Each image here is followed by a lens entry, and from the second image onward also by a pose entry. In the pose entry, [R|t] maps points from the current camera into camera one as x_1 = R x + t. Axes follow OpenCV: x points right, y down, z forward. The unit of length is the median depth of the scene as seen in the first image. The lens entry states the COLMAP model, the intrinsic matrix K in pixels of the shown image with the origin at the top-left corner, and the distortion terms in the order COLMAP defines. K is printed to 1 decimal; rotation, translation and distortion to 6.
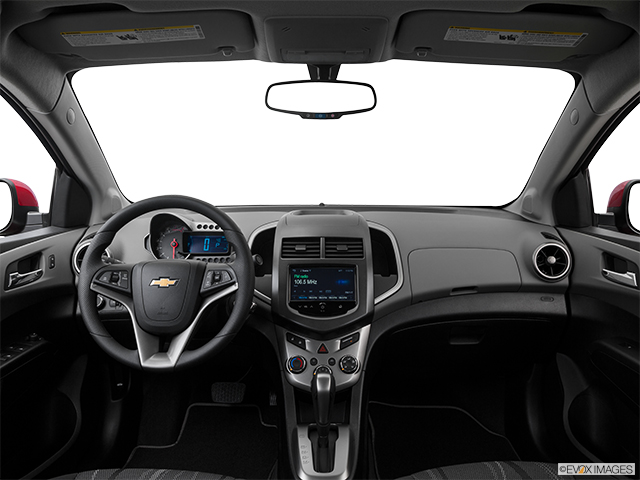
lens RADIAL K [[494.9, 0, 320.0], [0, 494.9, 240.0], [0, 0, 1]] dist [-0.139434, 0.085834]
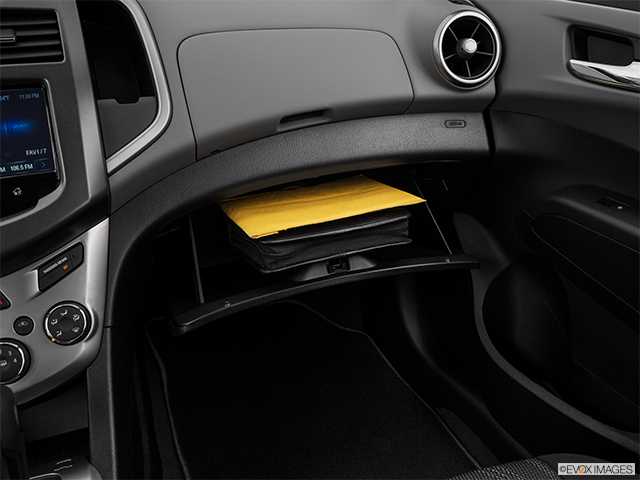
lens RADIAL K [[518.9, 0, 320.0], [0, 518.9, 240.0], [0, 0, 1]] dist [-0.132261, 0.097287]
pose [[0.917009, -0.172191, 0.359785, 0.110467], [0.042350, 0.938951, 0.341435, 0.044318], [-0.396613, -0.297862, 0.868318, 0.535969]]
